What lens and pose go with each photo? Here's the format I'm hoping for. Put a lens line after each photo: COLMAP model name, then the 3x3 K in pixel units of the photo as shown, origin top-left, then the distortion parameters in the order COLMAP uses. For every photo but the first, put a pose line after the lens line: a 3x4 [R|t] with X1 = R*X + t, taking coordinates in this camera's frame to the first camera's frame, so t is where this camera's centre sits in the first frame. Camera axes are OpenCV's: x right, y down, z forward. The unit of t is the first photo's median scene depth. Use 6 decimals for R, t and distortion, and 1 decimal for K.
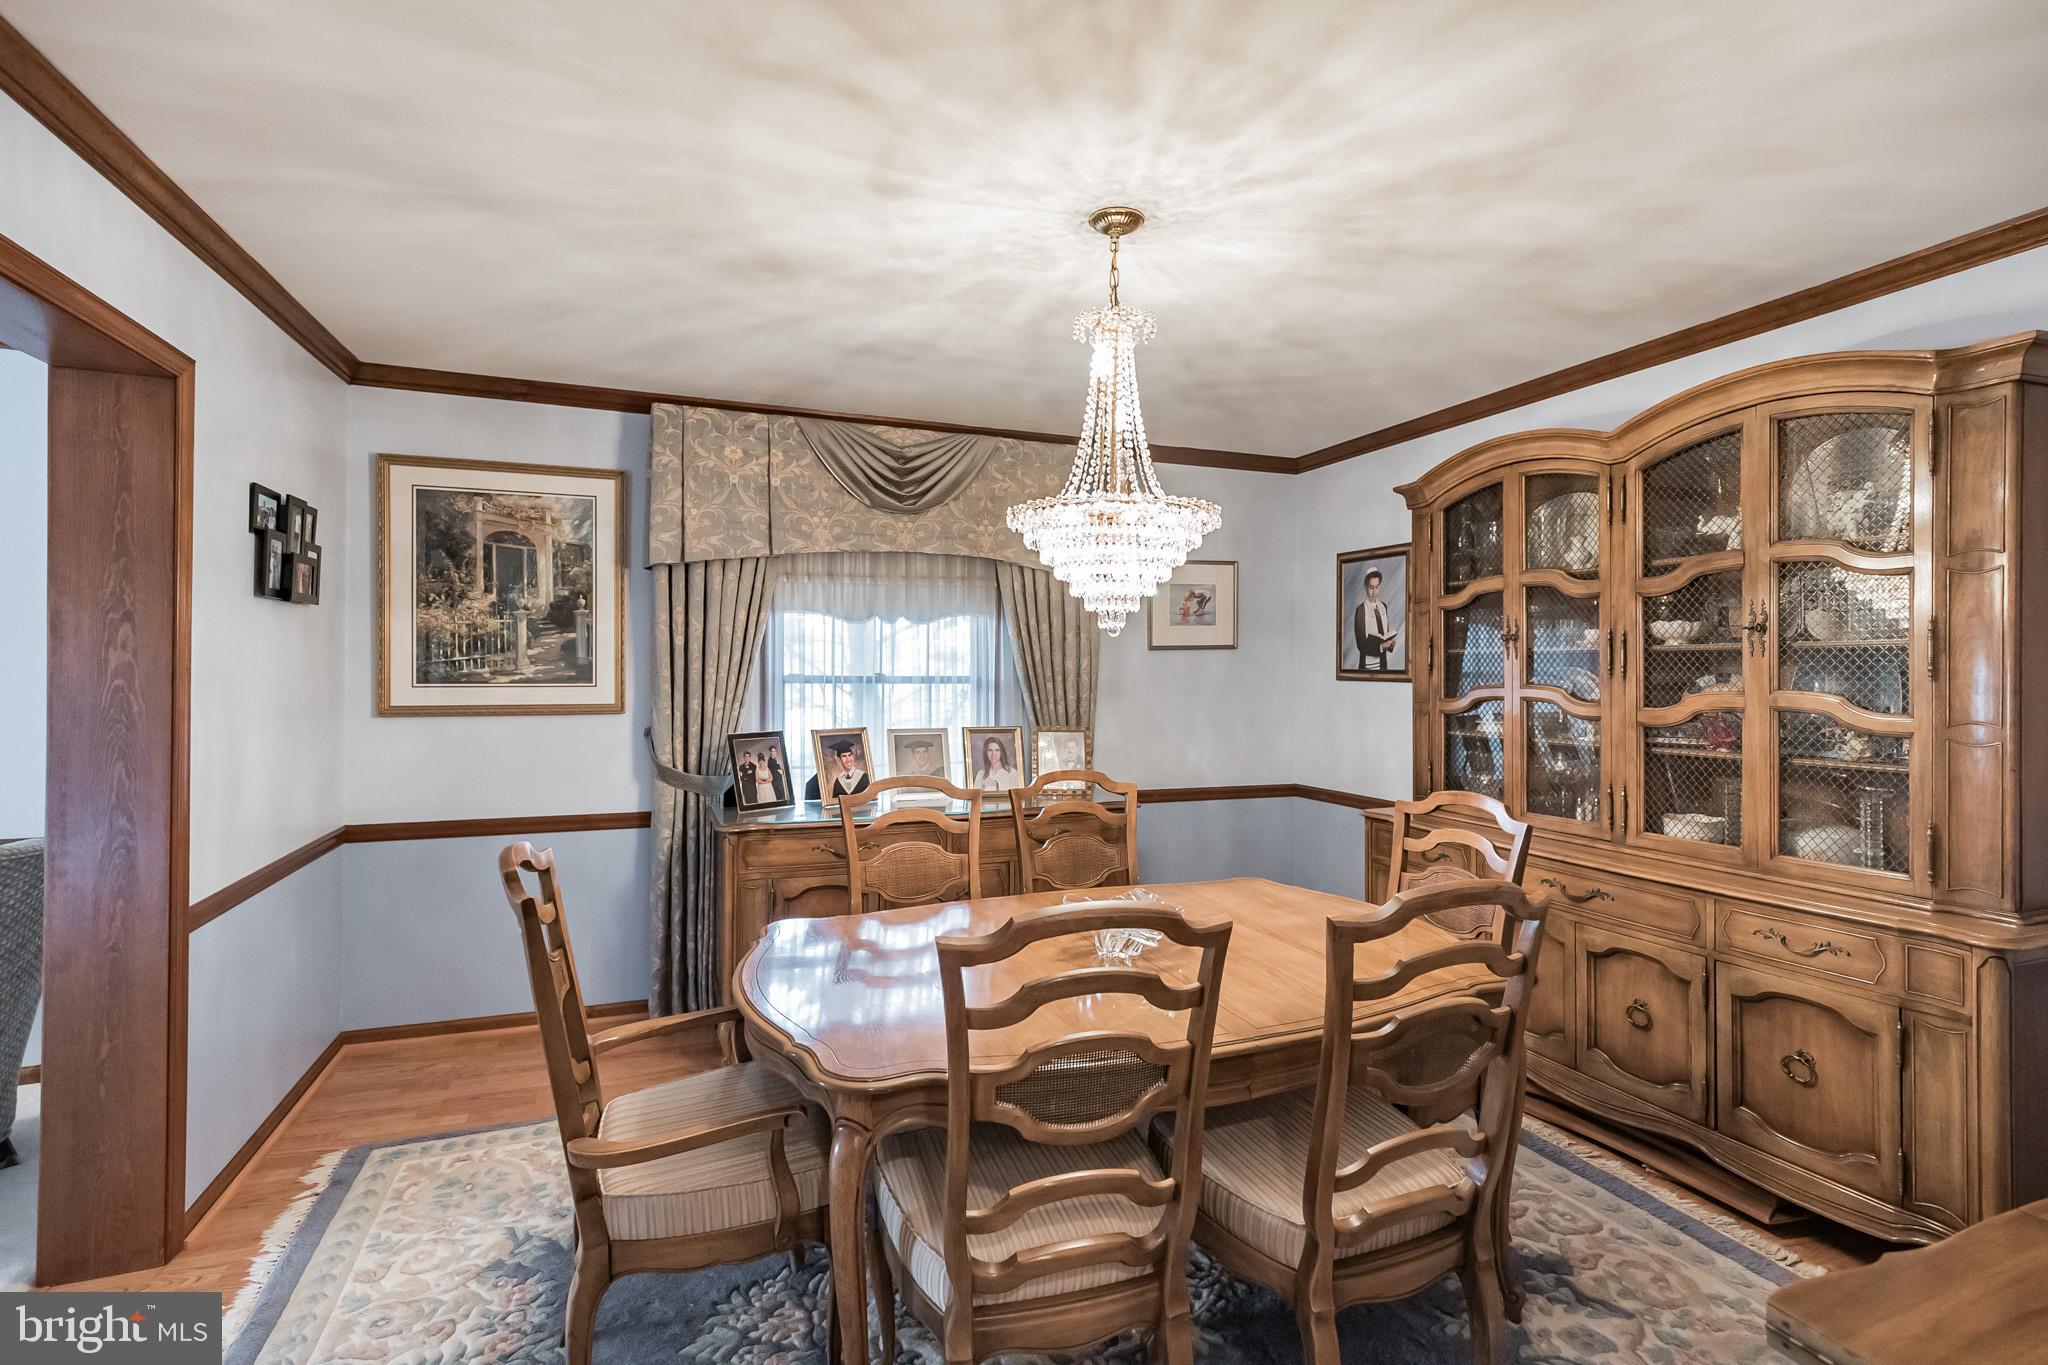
lens RADIAL K [[931.1, 0, 1028.2], [0, 931.1, 685.9], [0, 0, 1]] dist [-0.003465, 0.001302]
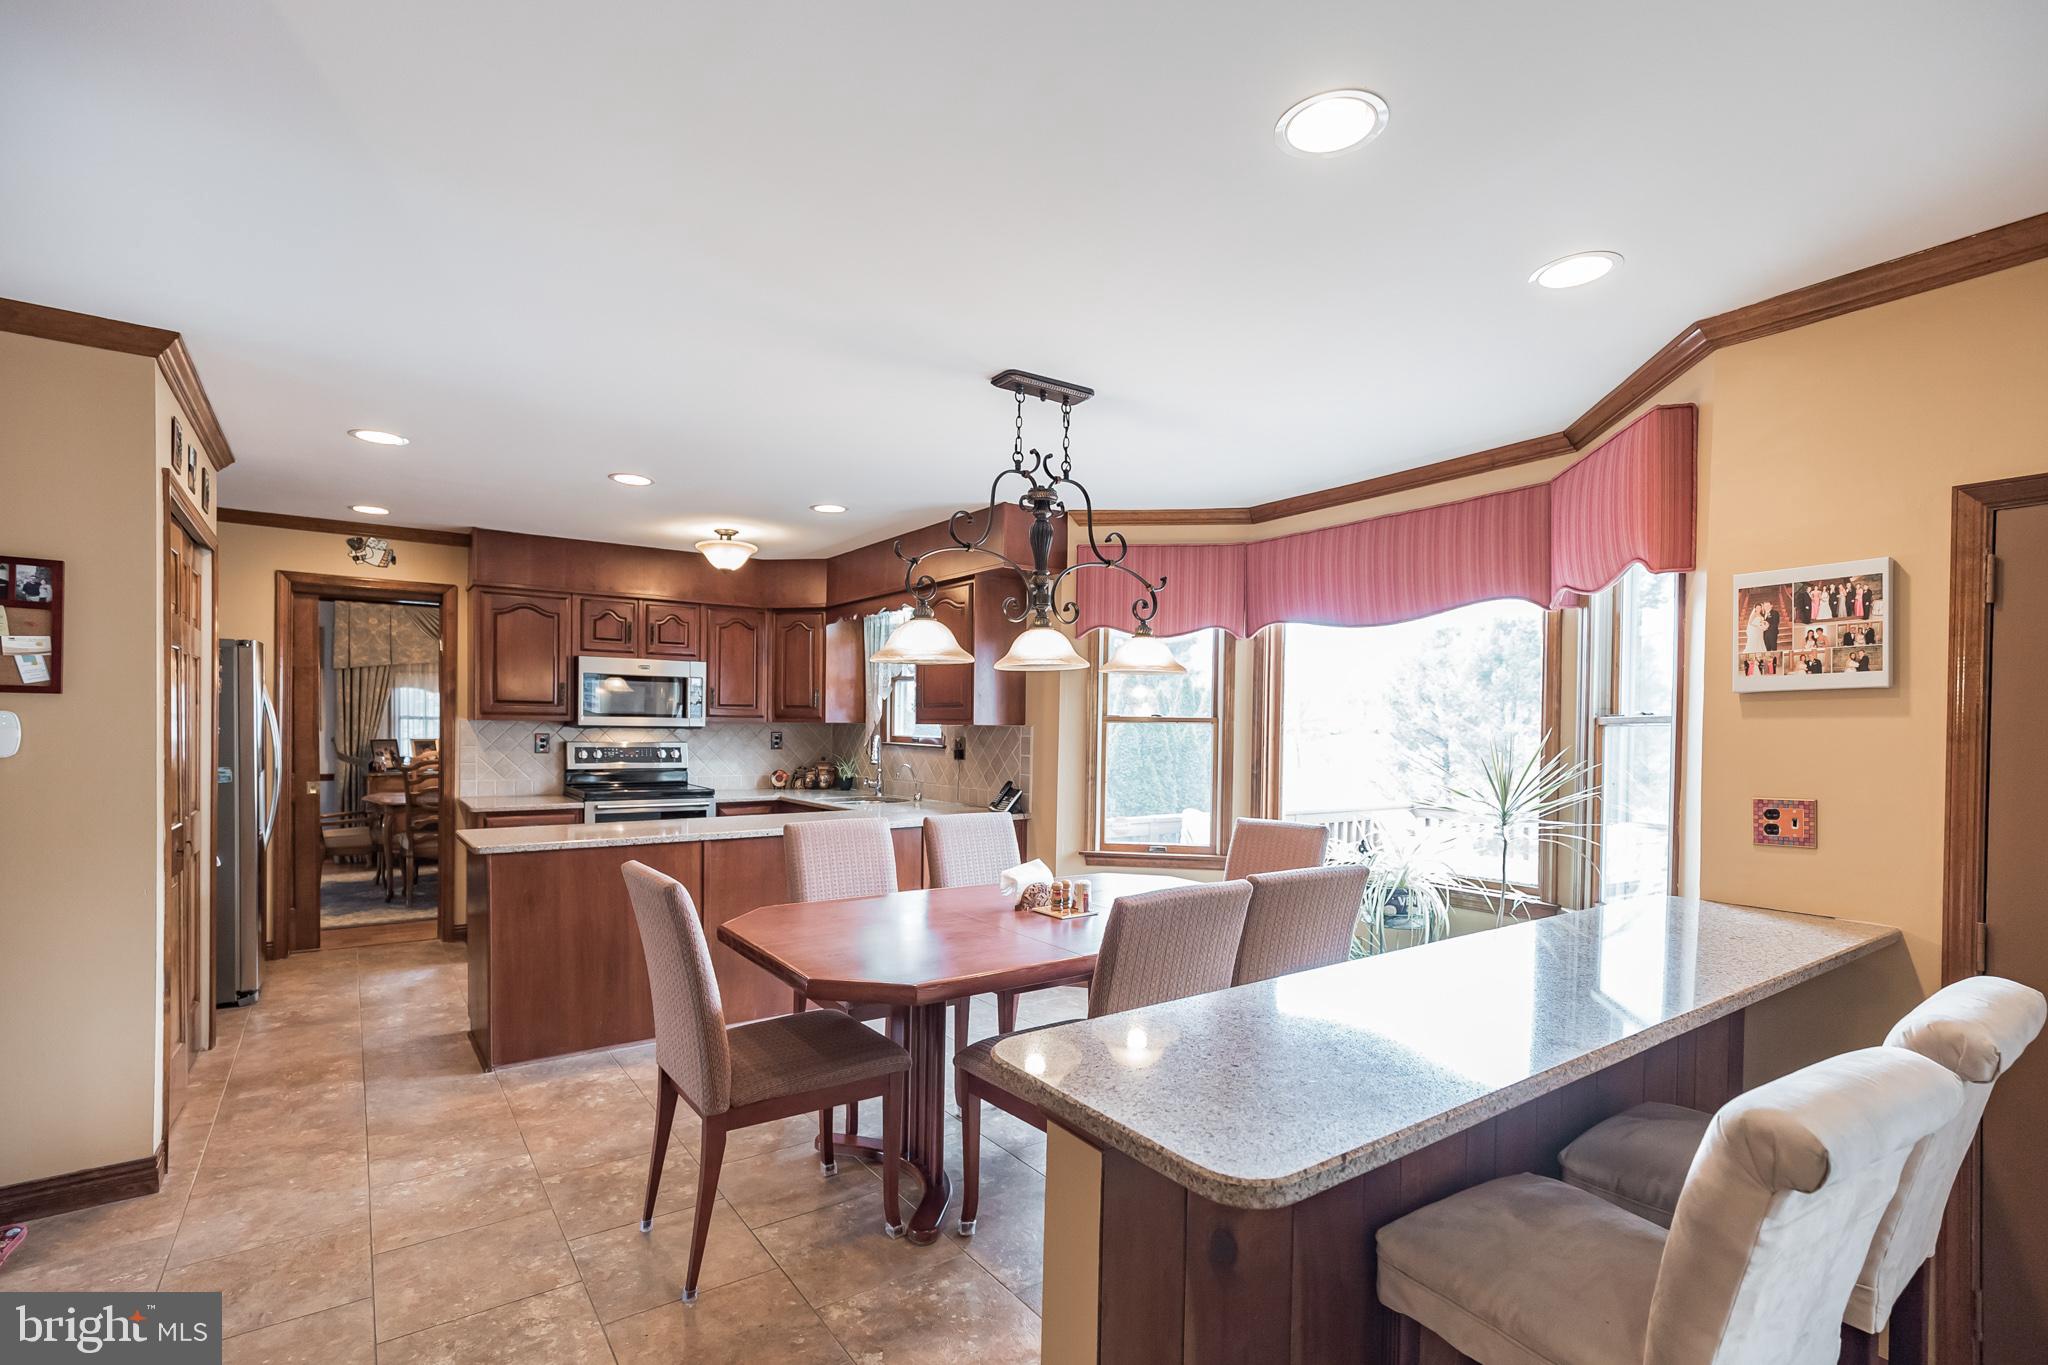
lens RADIAL K [[931.1, 0, 979.9], [0, 931.1, 743.9], [0, 0, 1]] dist [-0.003465, 0.001302]
pose [[0.973786, 0.005439, 0.227399, 0.653025], [-0.010731, 0.999699, 0.022042, -0.007449], [-0.227211, -0.023904, 0.973552, -1.669644]]
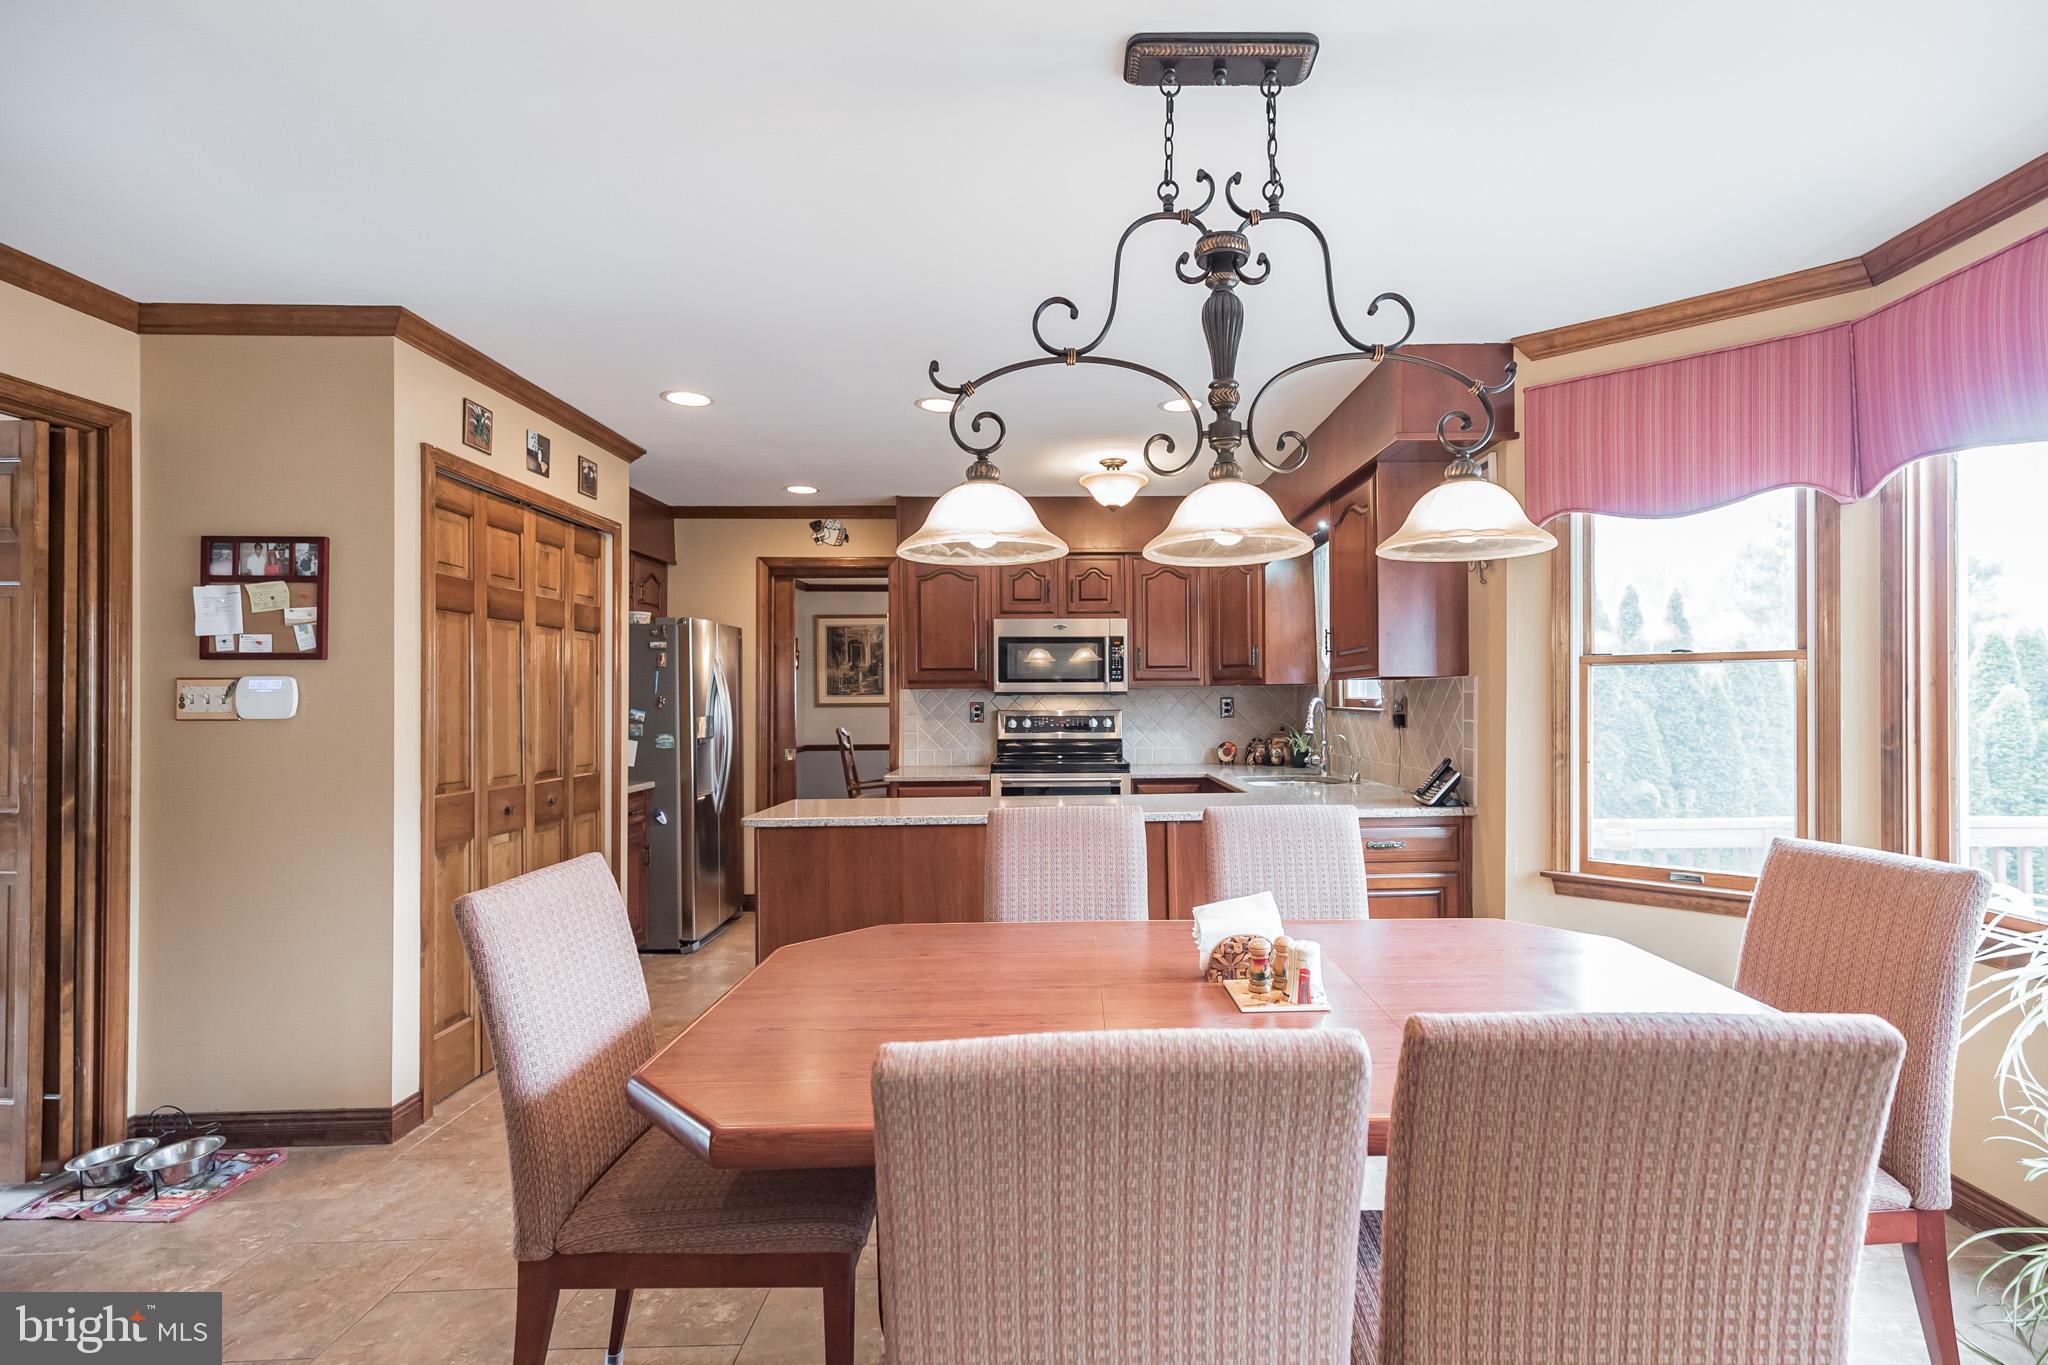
lens RADIAL K [[931.1, 0, 1095.6], [0, 931.1, 696.0], [0, 0, 1]] dist [-0.003465, 0.001302]
pose [[0.947303, -0.008736, -0.320219, 0.969941], [0.008119, 0.999962, -0.003260, 0.014664], [0.320235, 0.000488, 0.947338, -1.347318]]
